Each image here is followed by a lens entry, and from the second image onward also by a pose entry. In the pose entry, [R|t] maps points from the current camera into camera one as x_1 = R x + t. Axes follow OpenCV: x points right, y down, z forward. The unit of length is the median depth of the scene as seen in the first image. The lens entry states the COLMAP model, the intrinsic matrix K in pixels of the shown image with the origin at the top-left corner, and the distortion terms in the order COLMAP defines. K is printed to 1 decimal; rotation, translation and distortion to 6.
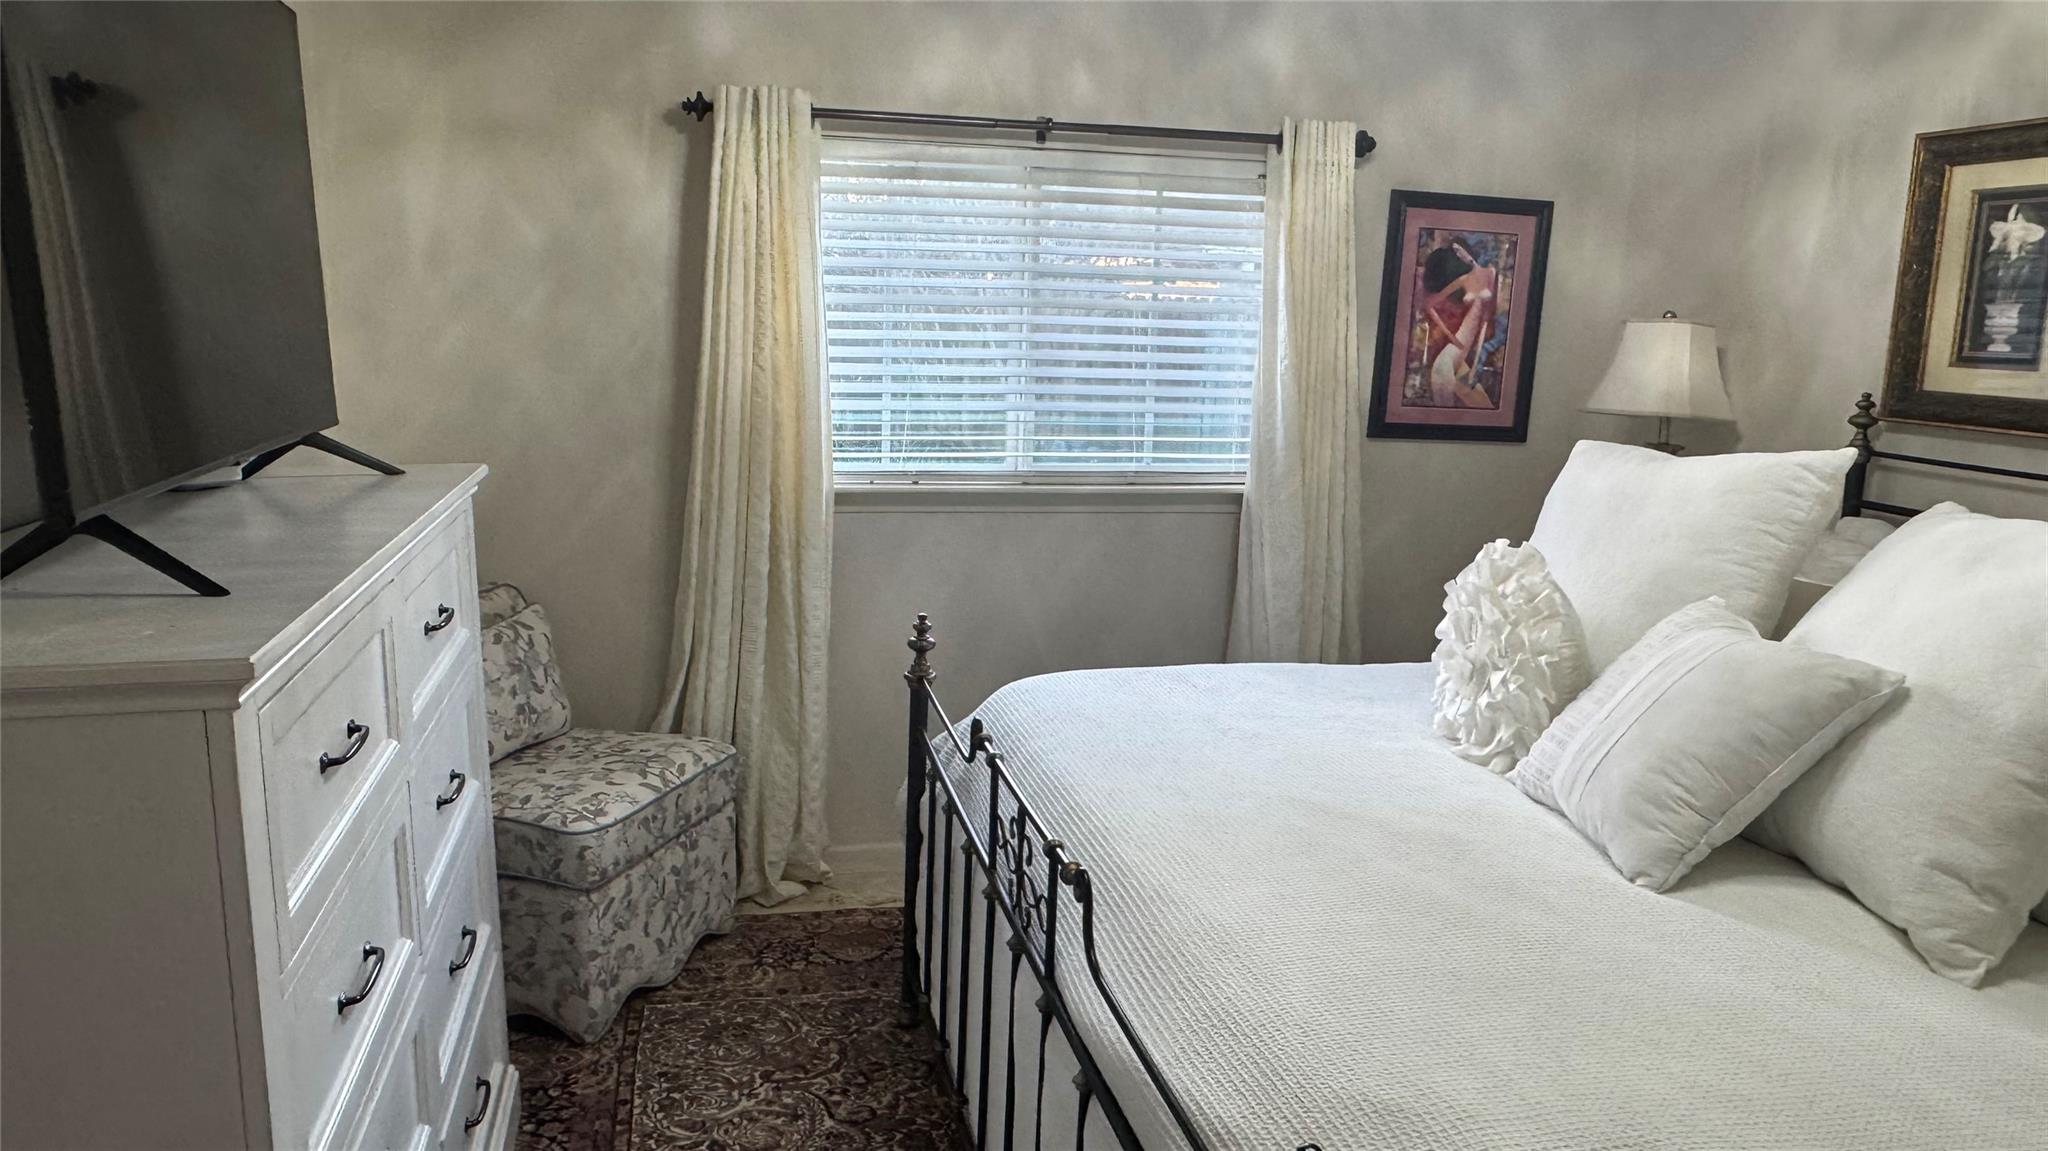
lens RADIAL K [[1400.1, 0, 1021.3], [0, 1400.1, 564.4], [0, 0, 1]] dist [0.050425, -0.057061]
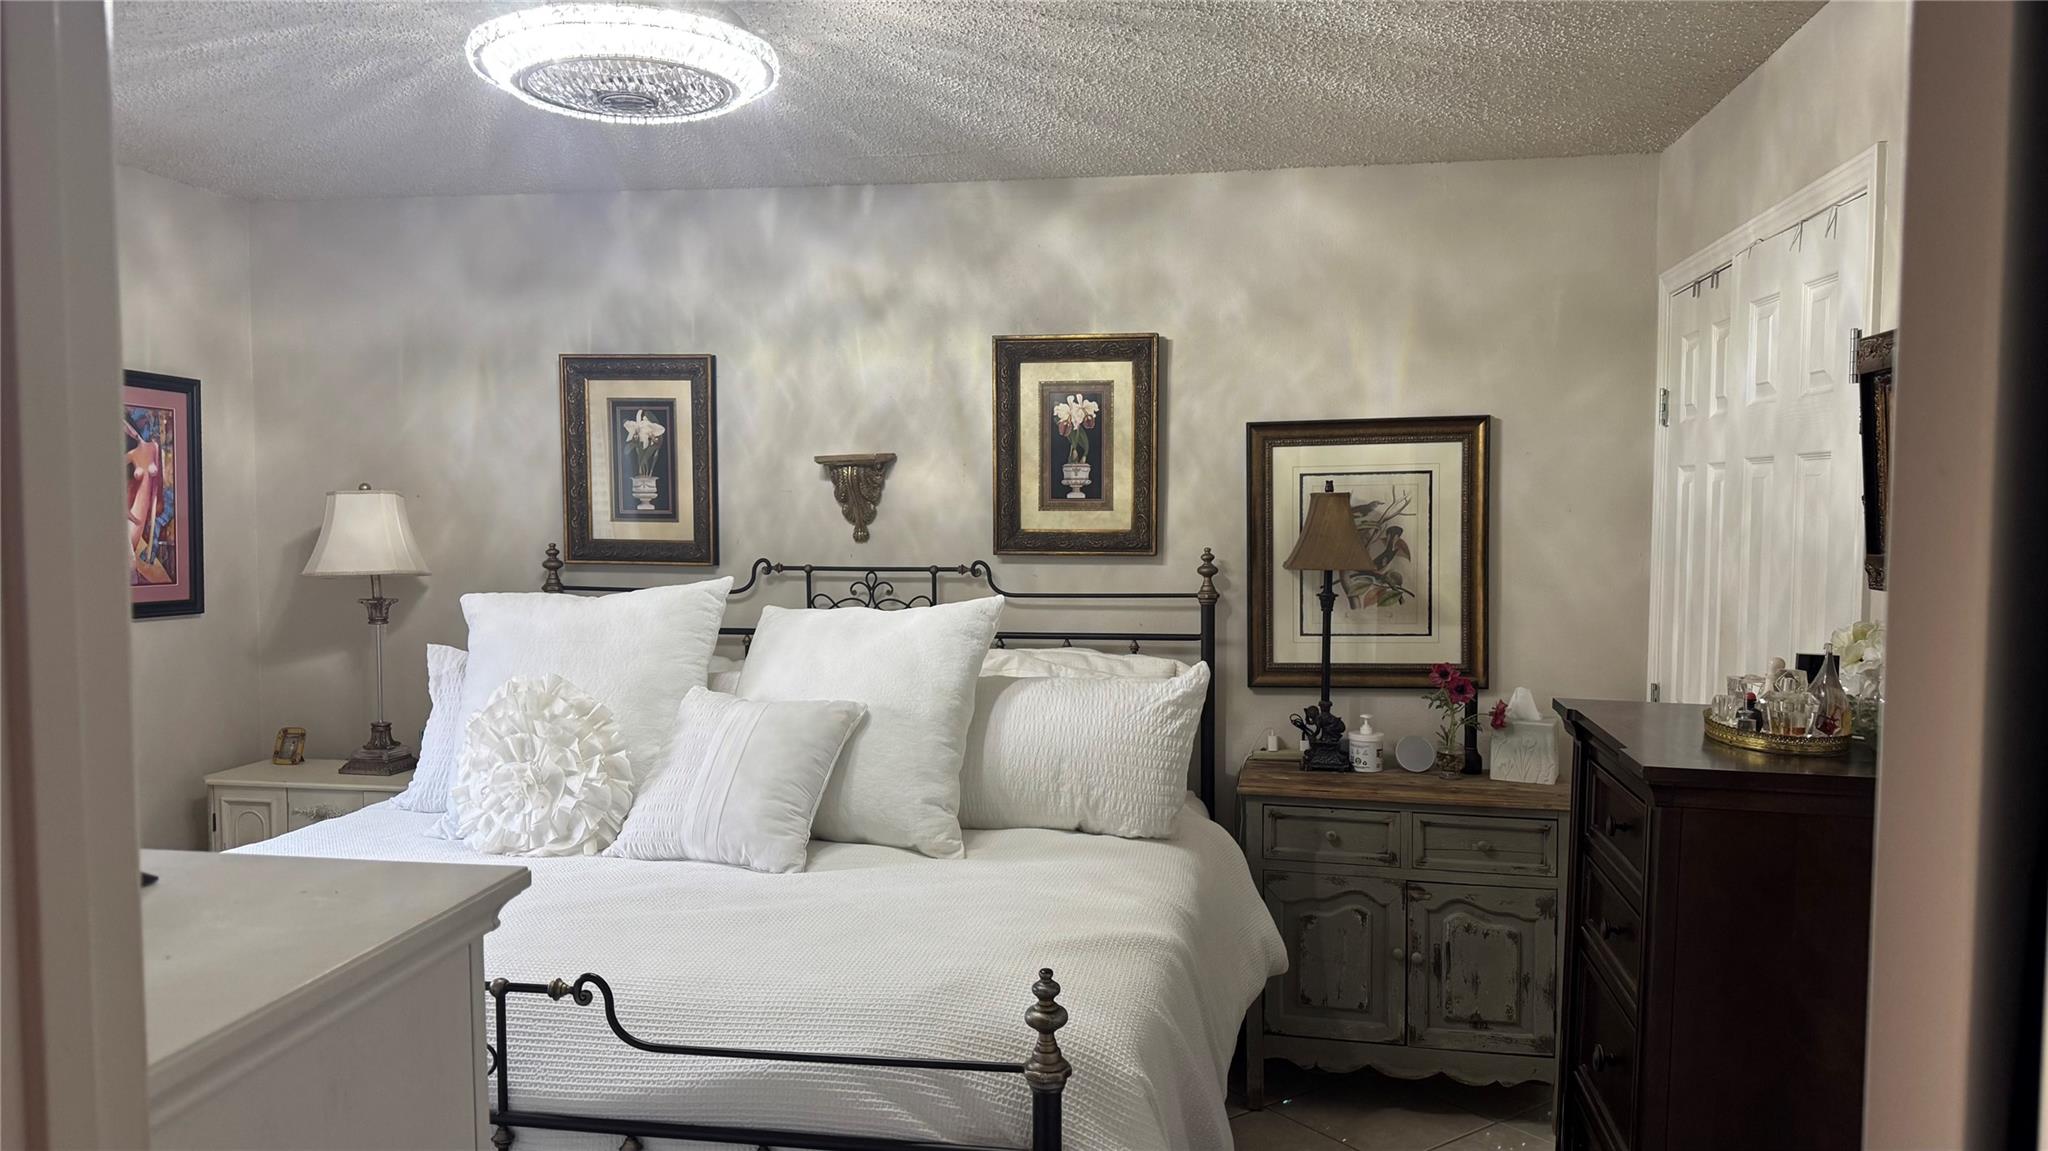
lens RADIAL K [[1400.1, 0, 1023.1], [0, 1400.1, 582.5], [0, 0, 1]] dist [0.050425, -0.057061]
pose [[0.382525, -0.083833, 0.920134, -0.425604], [0.173093, 0.984745, 0.017760, -0.030566], [-0.907587, 0.152475, 0.391200, 0.085297]]
